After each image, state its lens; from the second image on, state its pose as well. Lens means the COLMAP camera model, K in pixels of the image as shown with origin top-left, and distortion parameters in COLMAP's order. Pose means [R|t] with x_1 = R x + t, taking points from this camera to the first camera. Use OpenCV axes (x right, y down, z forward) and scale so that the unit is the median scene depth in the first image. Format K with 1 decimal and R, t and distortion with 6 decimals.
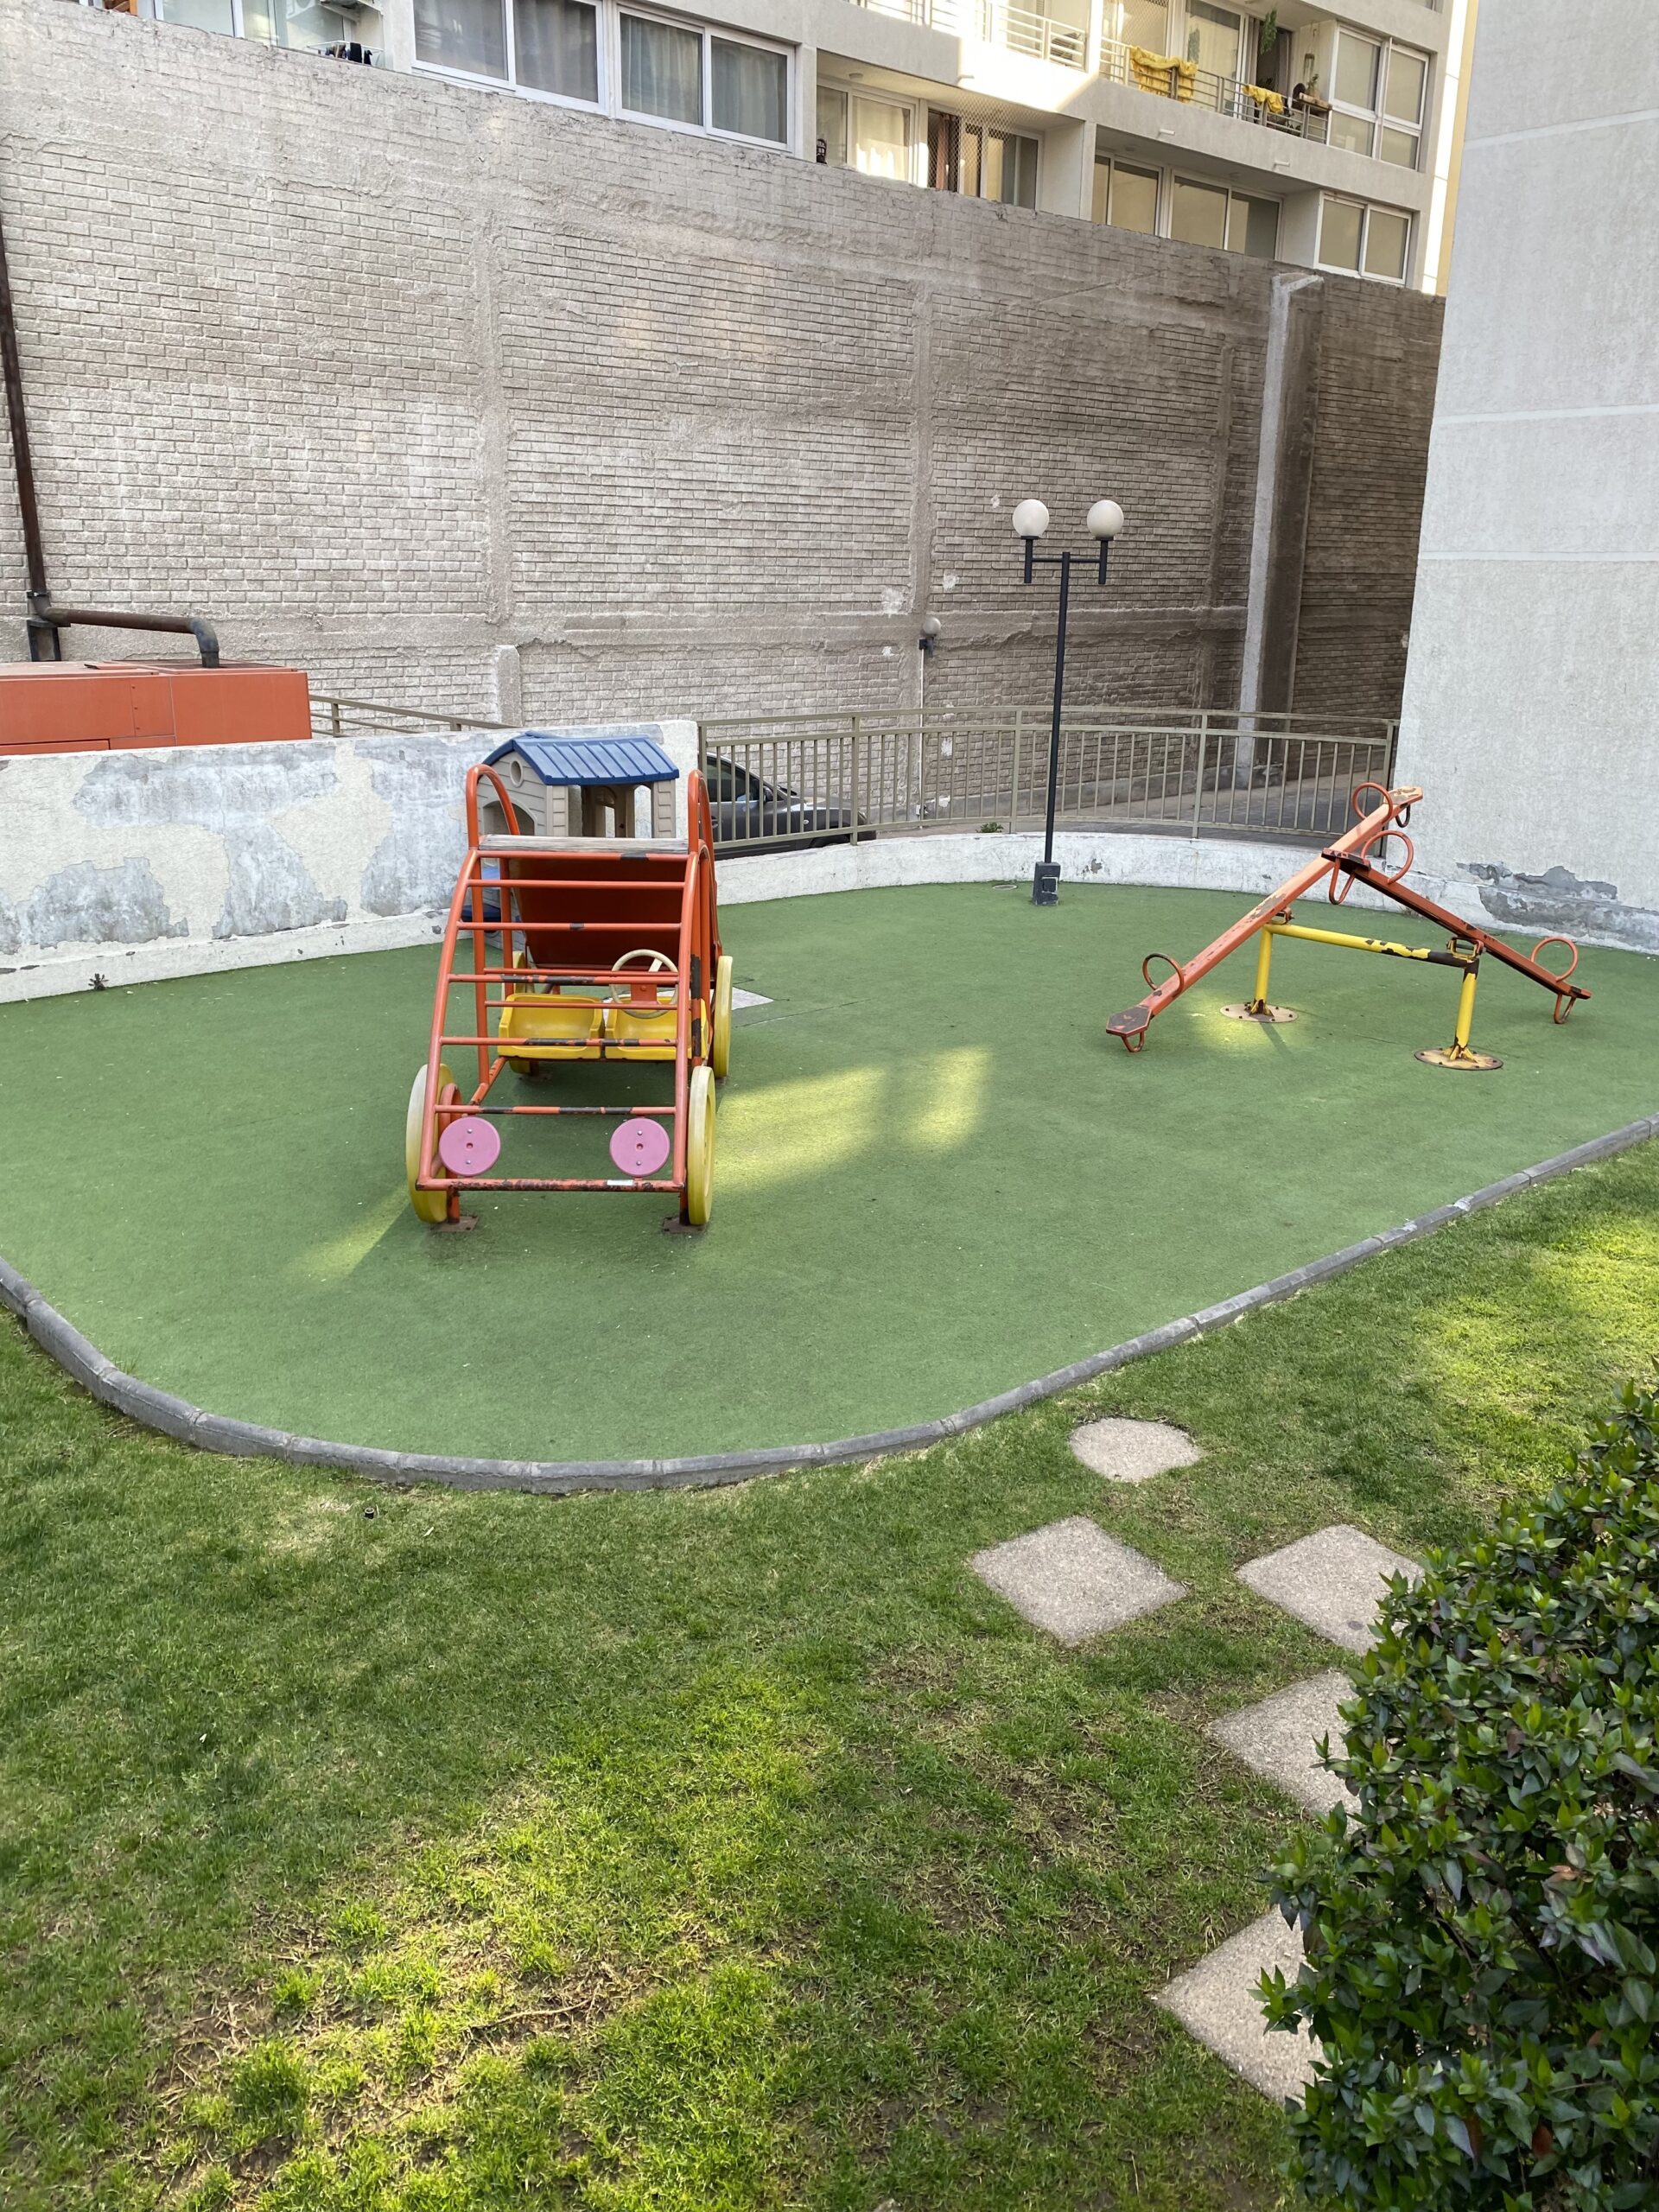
lens RADIAL K [[1686.8, 0, 829.5], [0, 1686.8, 1103.7], [0, 0, 1]] dist [0.041006, -0.045310]
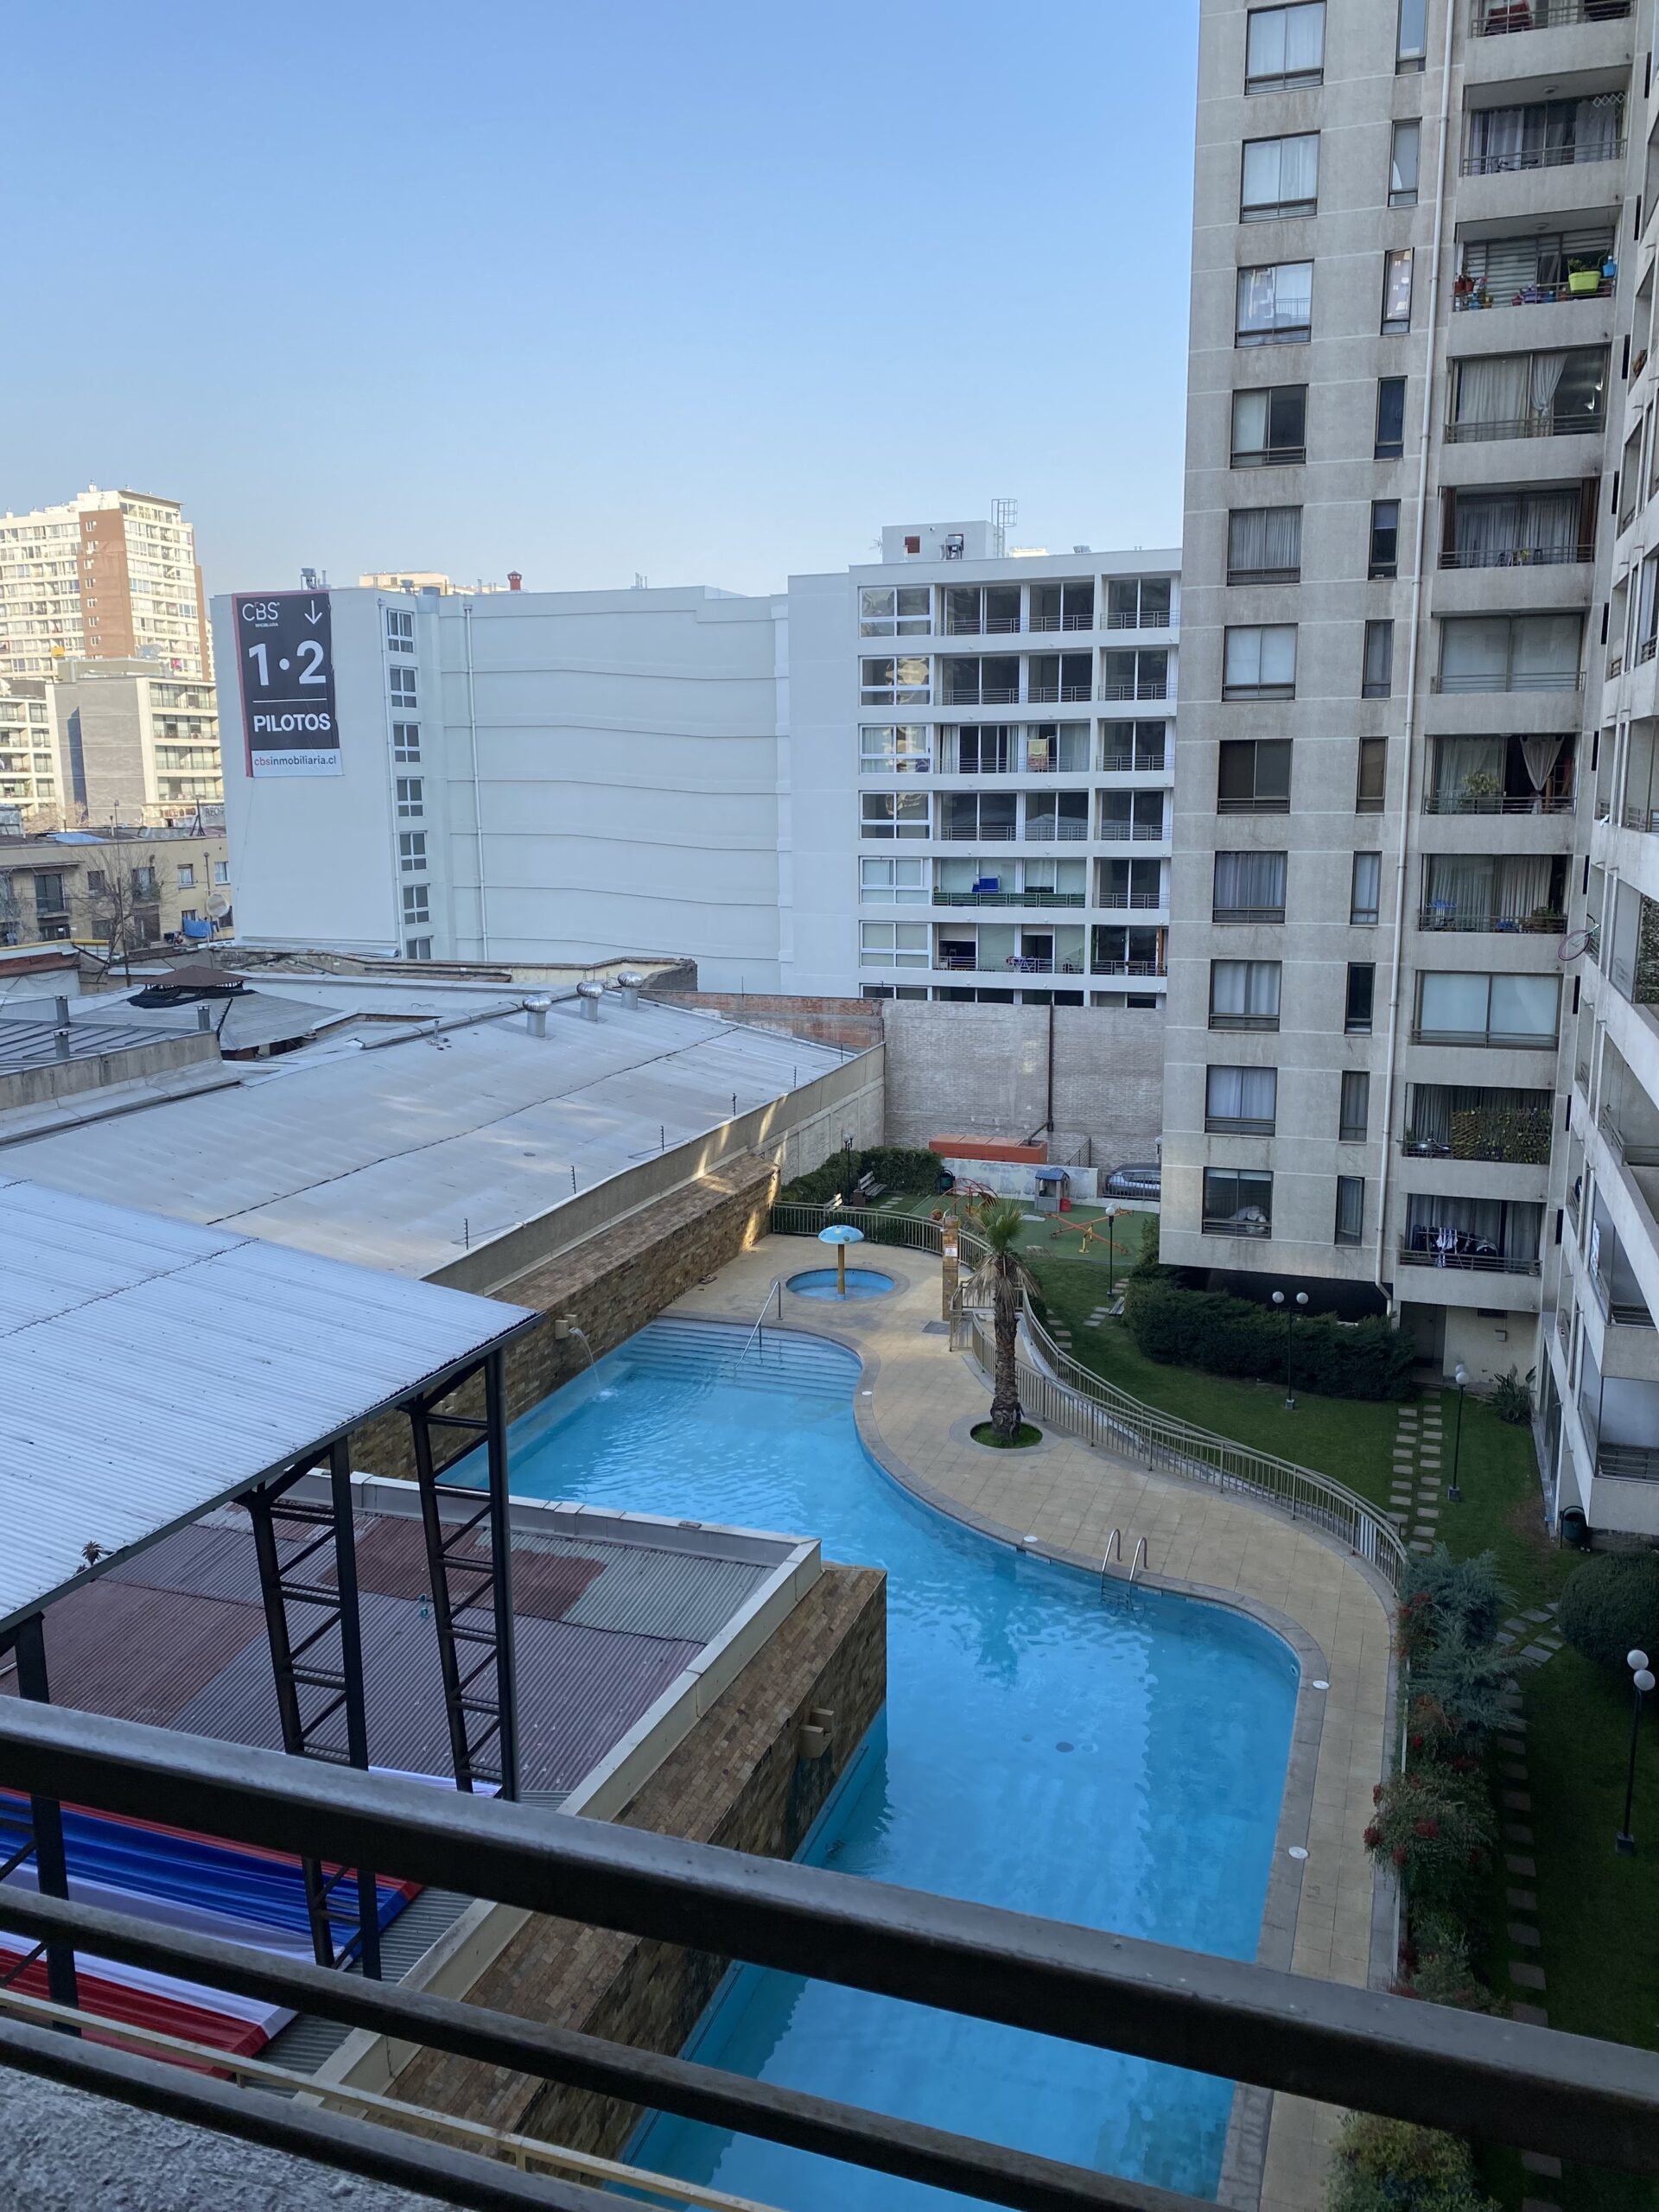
lens RADIAL K [[1686.8, 0, 829.0], [0, 1686.8, 1092.3], [0, 0, 1]] dist [0.041006, -0.045310]
pose [[0.487697, 0.143968, -0.861060, 3.214469], [-0.249305, 0.968204, 0.020678, -0.300590], [0.836659, 0.204582, 0.508082, -1.891374]]
